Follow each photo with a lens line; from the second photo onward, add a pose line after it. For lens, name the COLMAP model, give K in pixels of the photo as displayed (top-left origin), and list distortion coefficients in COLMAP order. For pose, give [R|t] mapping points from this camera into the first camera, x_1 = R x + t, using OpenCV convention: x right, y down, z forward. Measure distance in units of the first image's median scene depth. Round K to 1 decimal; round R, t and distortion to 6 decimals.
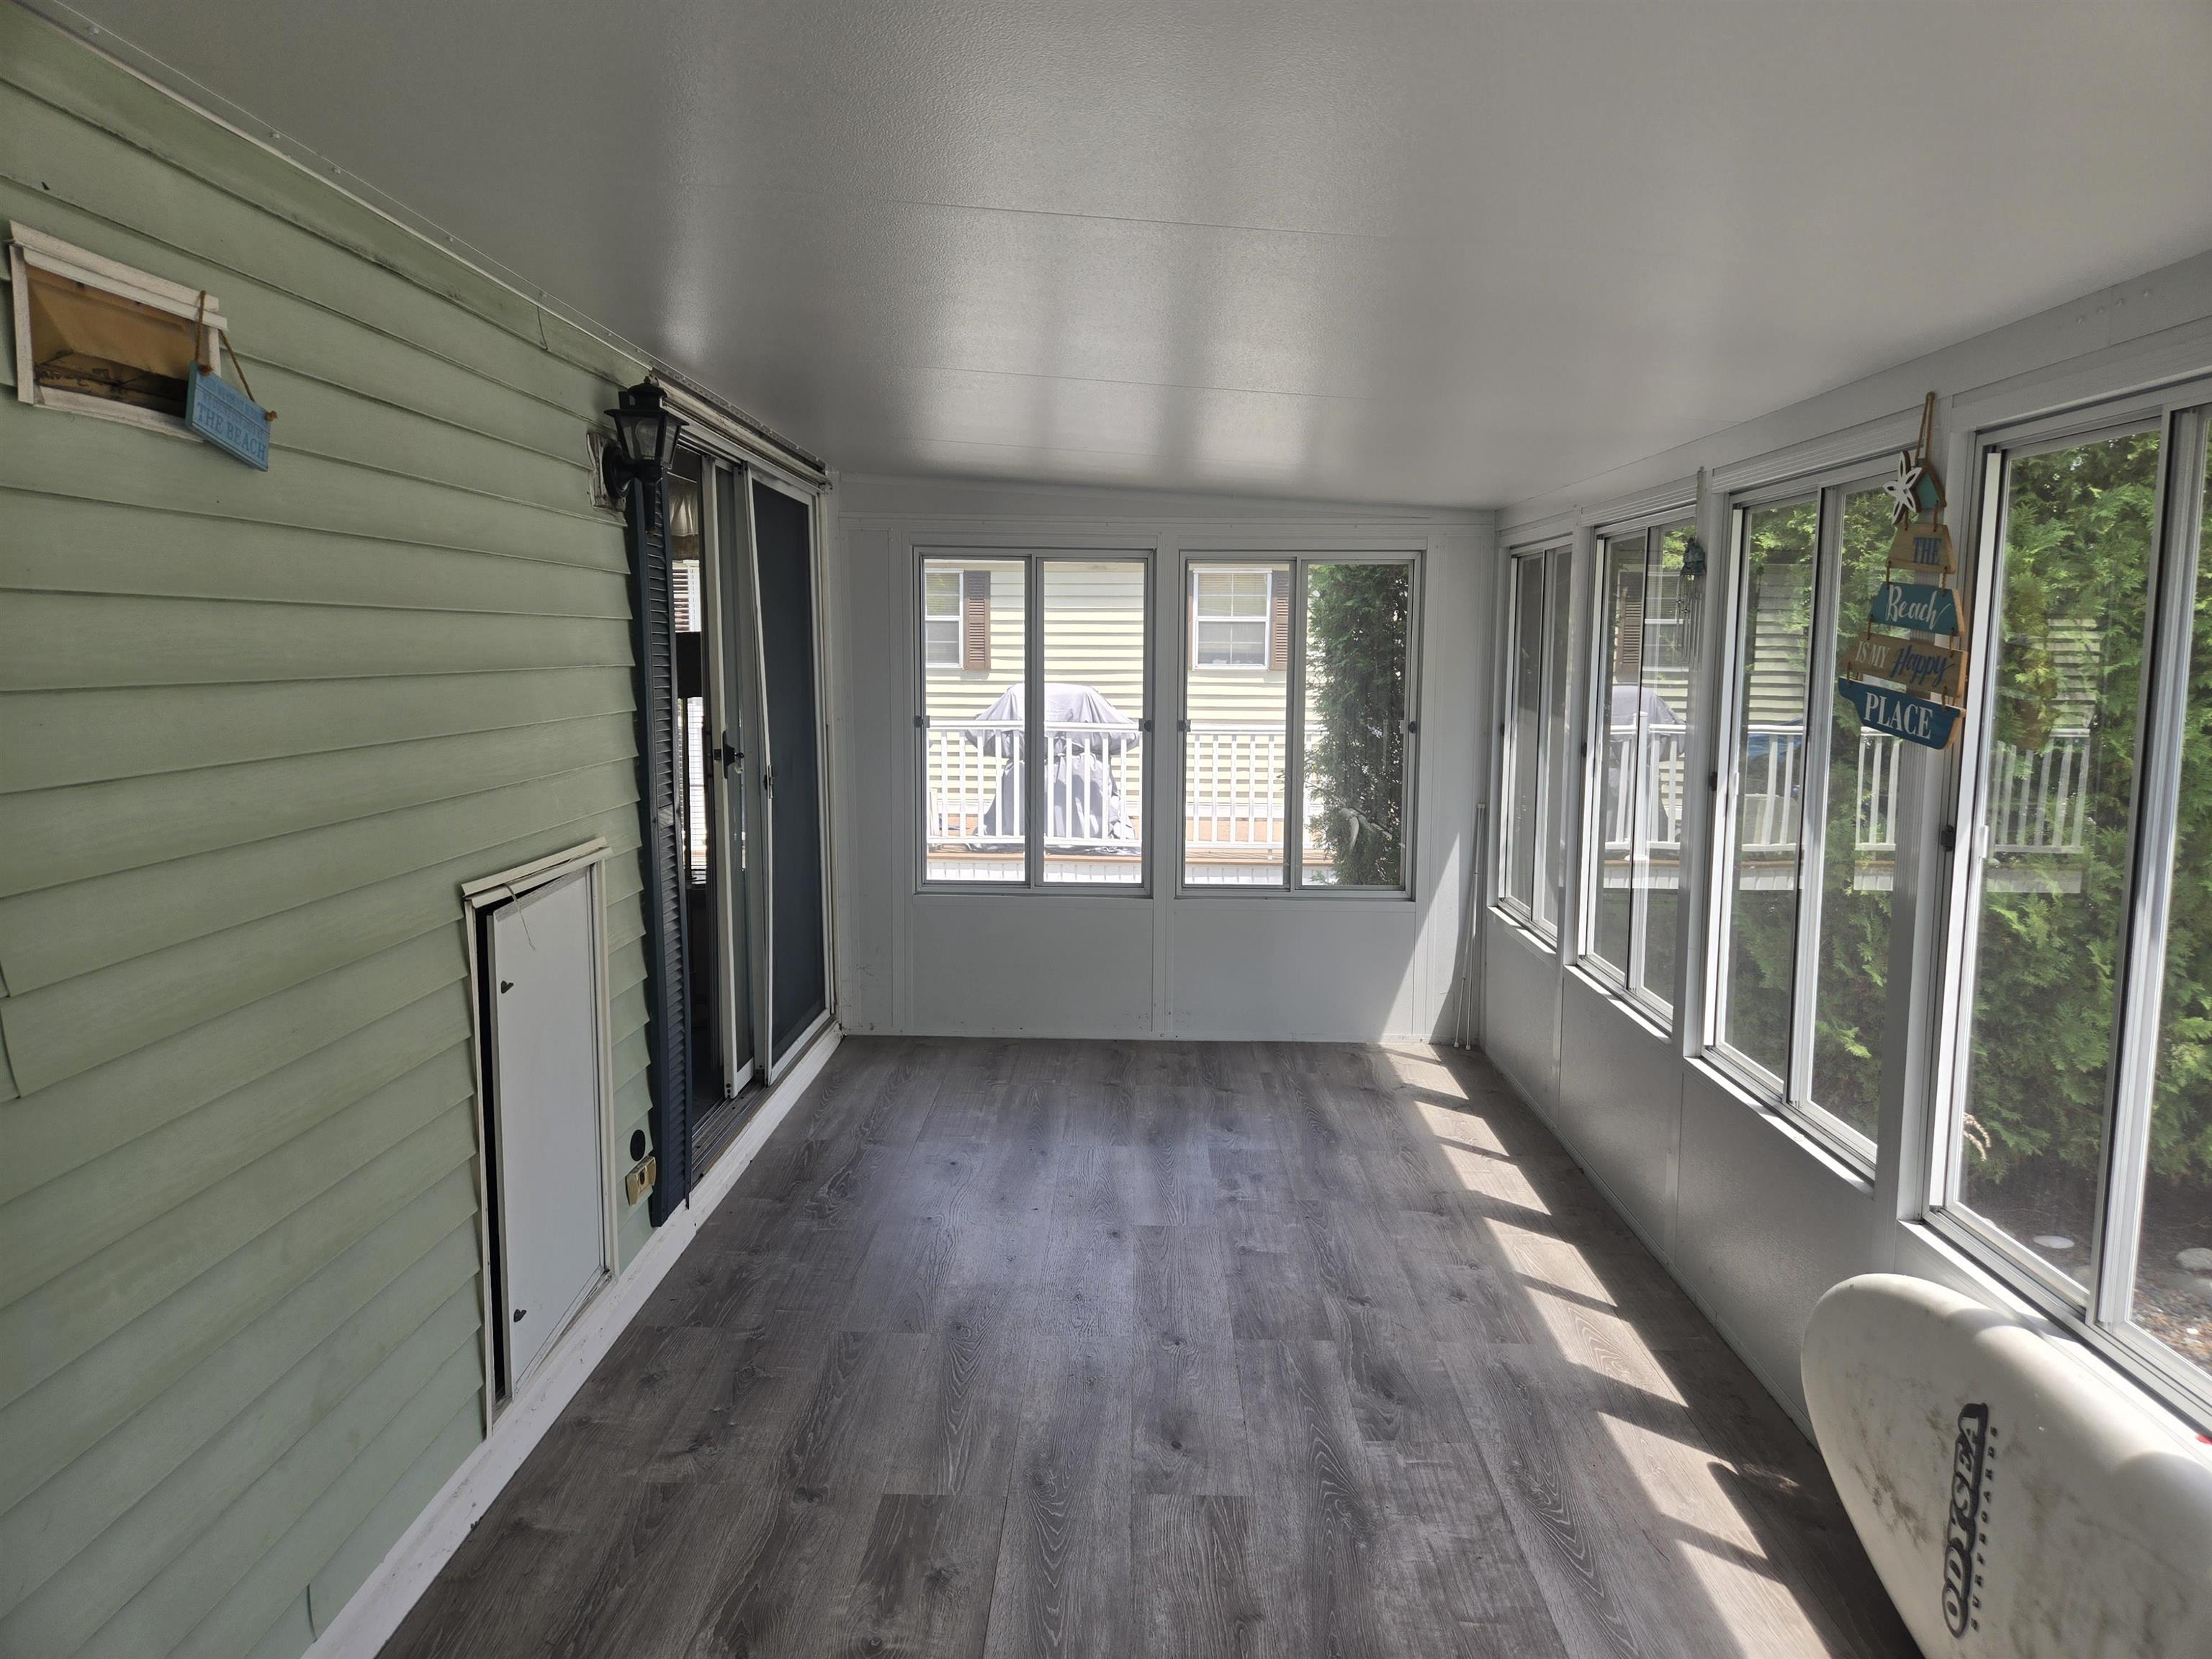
lens RADIAL K [[1488.1, 0, 1095.3], [0, 1488.1, 826.4], [0, 0, 1]] dist [0.075483, -0.074751]
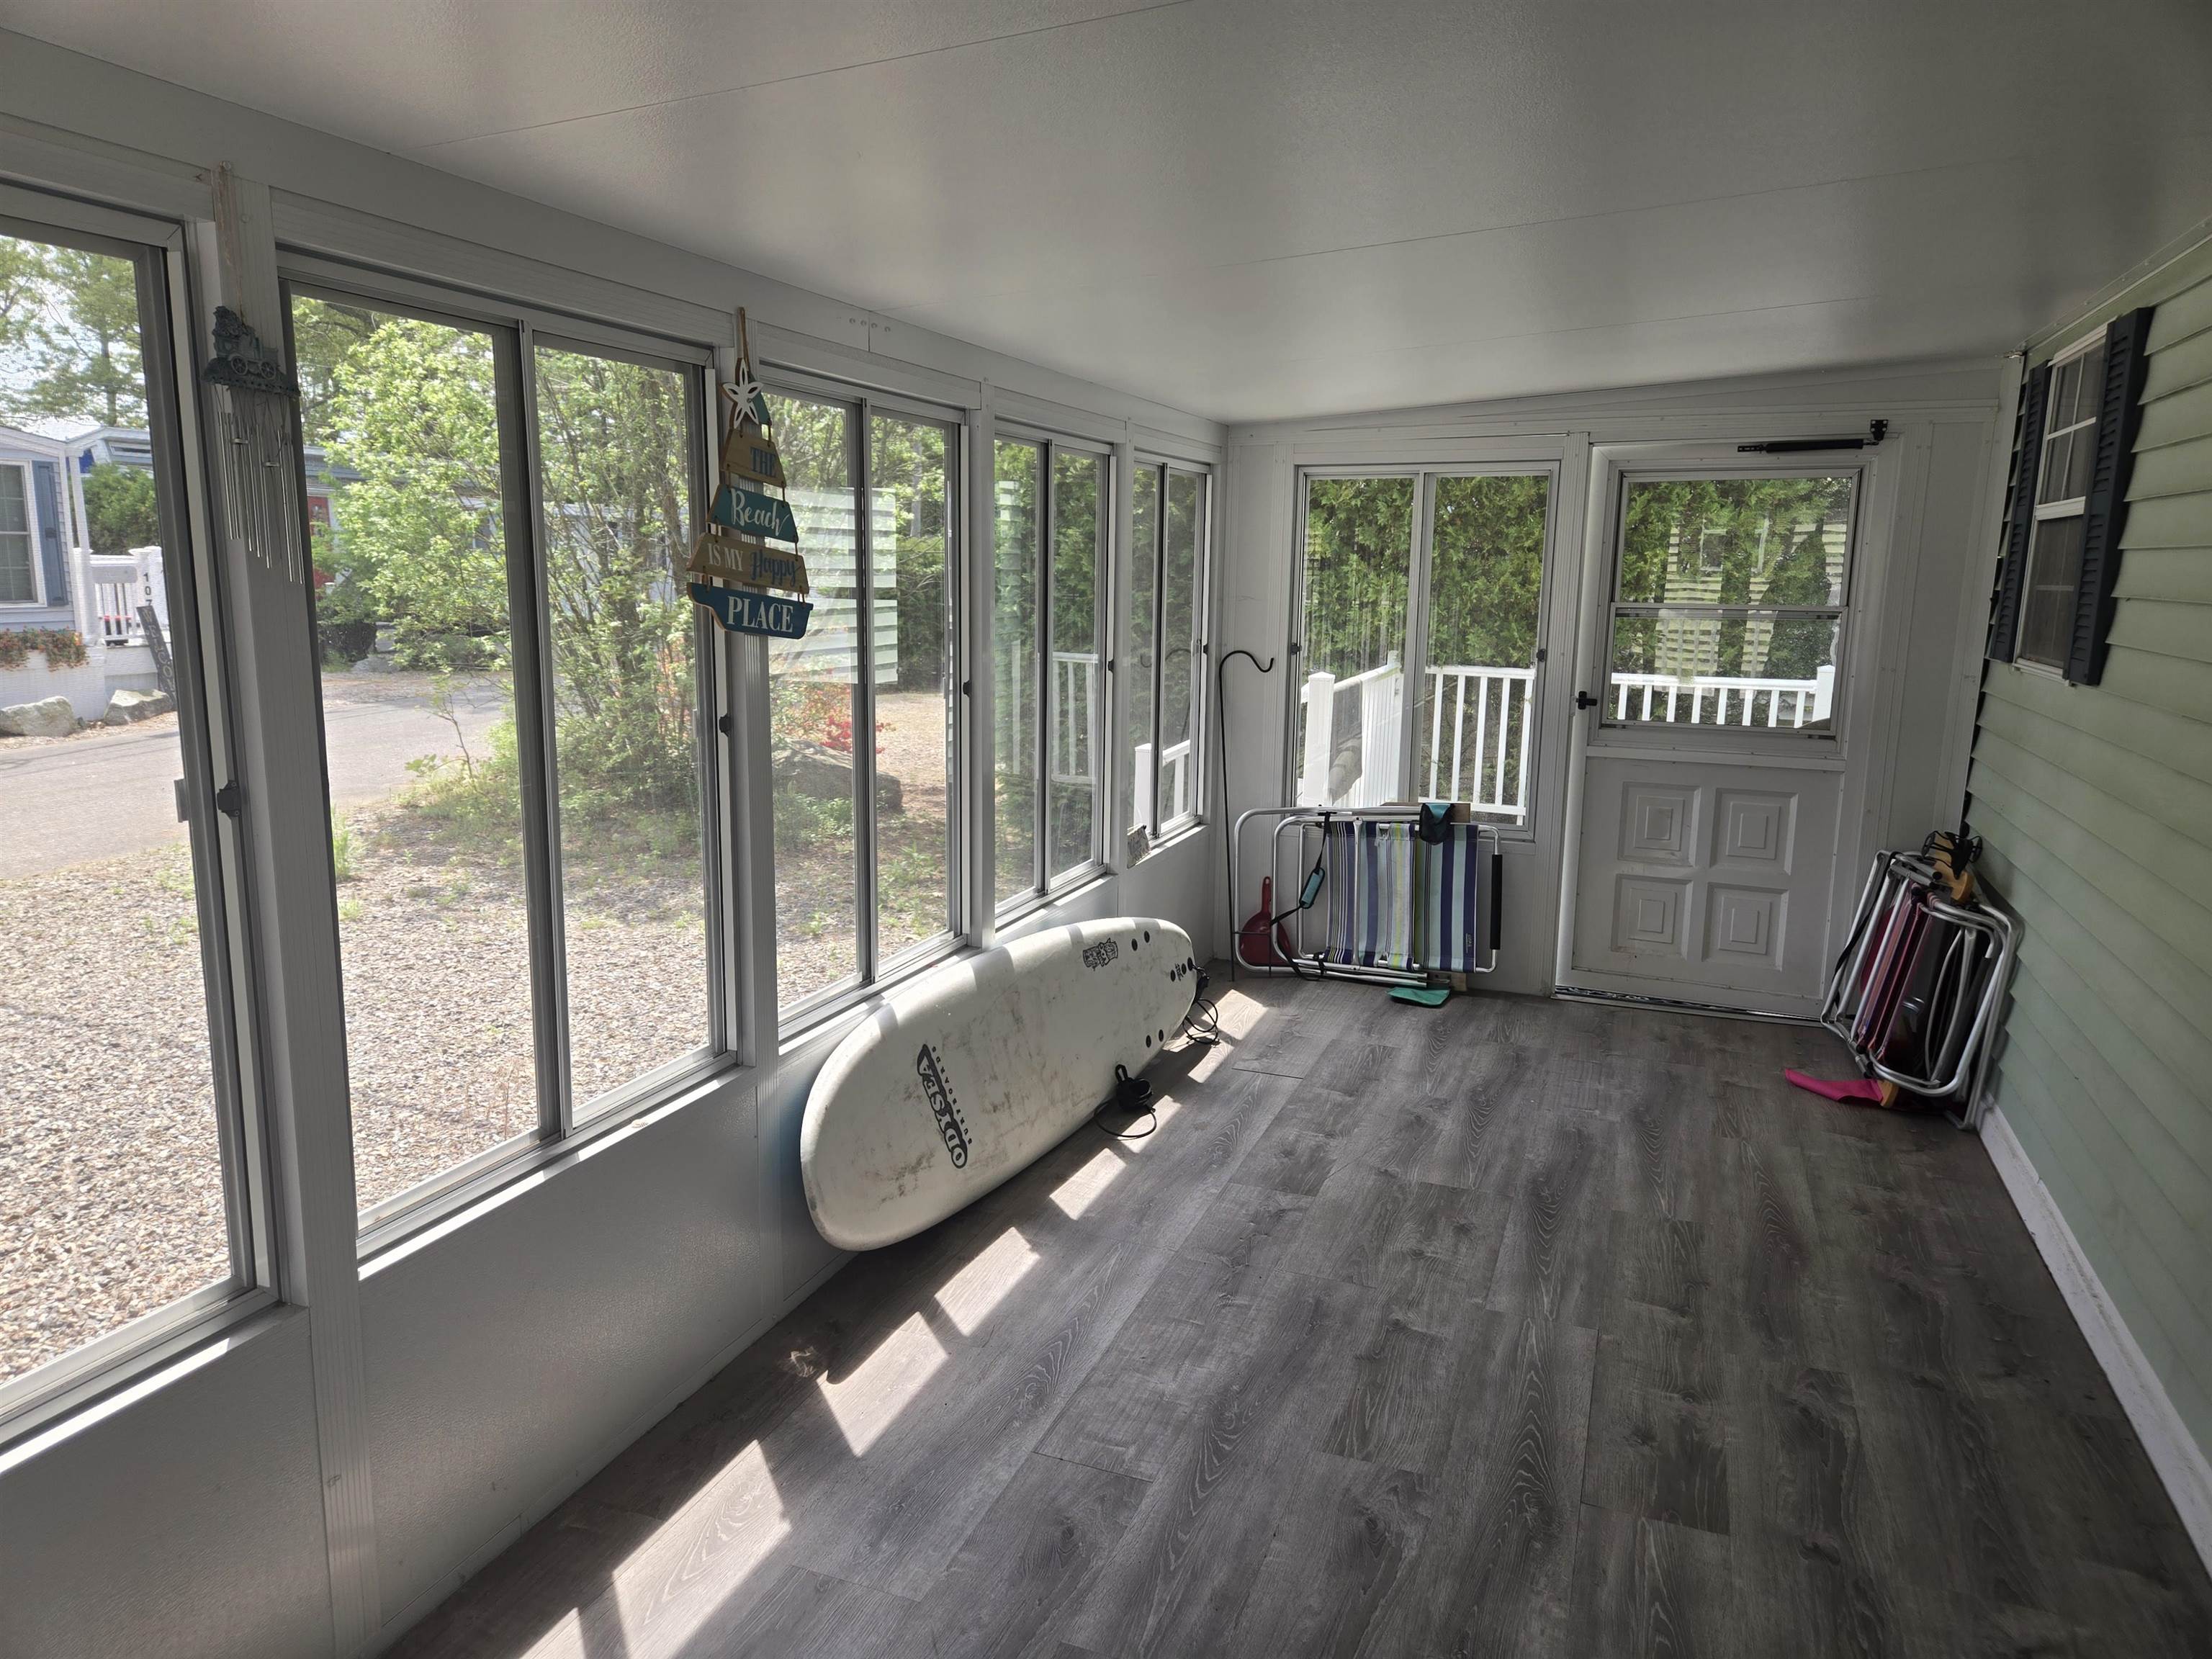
lens RADIAL K [[1488.1, 0, 1095.3], [0, 1488.1, 826.4], [0, 0, 1]] dist [0.075483, -0.074751]
pose [[-0.944053, -0.074292, 0.321317, -0.045760], [0.020725, 0.959007, 0.282625, -0.217000], [-0.329142, 0.273472, -0.903813, 1.853375]]
